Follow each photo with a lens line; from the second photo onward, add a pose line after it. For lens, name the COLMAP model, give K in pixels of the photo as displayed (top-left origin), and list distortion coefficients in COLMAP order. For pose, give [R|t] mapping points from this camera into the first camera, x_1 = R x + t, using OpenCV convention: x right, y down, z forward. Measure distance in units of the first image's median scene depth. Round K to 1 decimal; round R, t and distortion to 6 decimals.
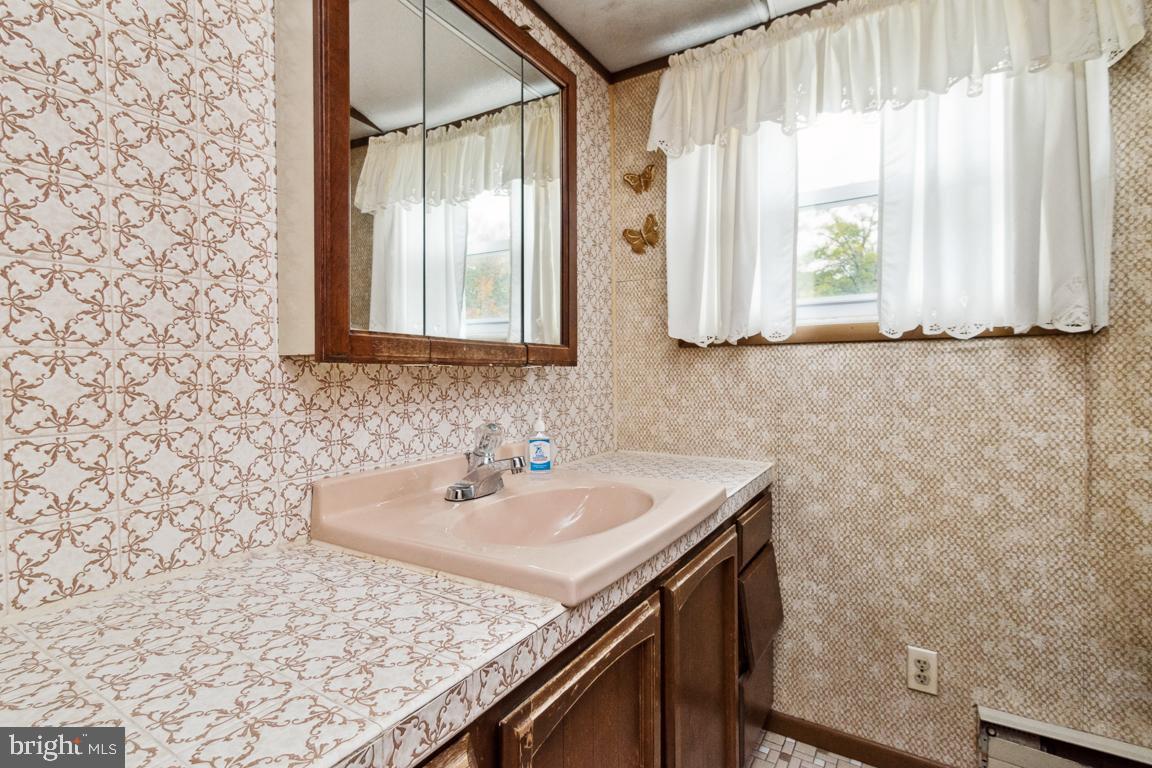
lens RADIAL K [[528.7, 0, 585.3], [0, 528.7, 373.7], [0, 0, 1]] dist [0.007362, -0.002784]
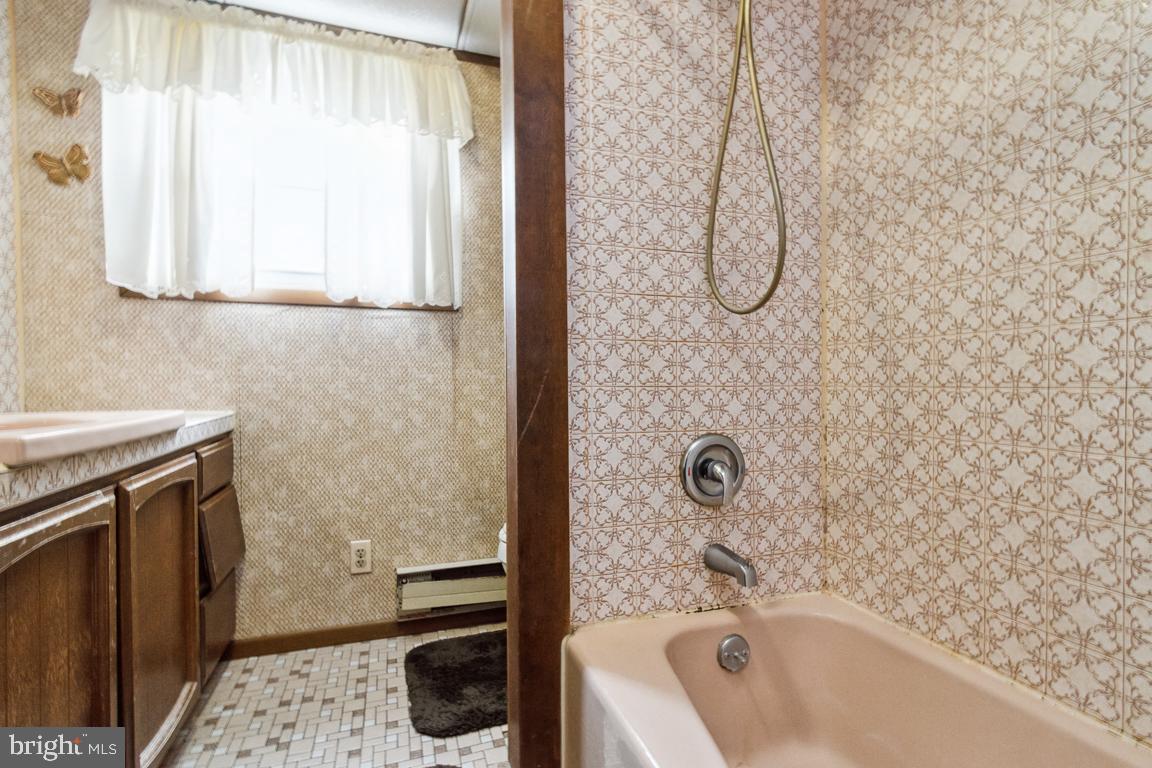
lens RADIAL K [[528.7, 0, 568.6], [0, 528.7, 379.6], [0, 0, 1]] dist [0.007362, -0.002784]
pose [[0.620436, -0.004470, 0.784244, -0.077559], [0.012756, 0.999909, -0.004393, 0.127560], [-0.784153, 0.012730, 0.620436, -0.230896]]
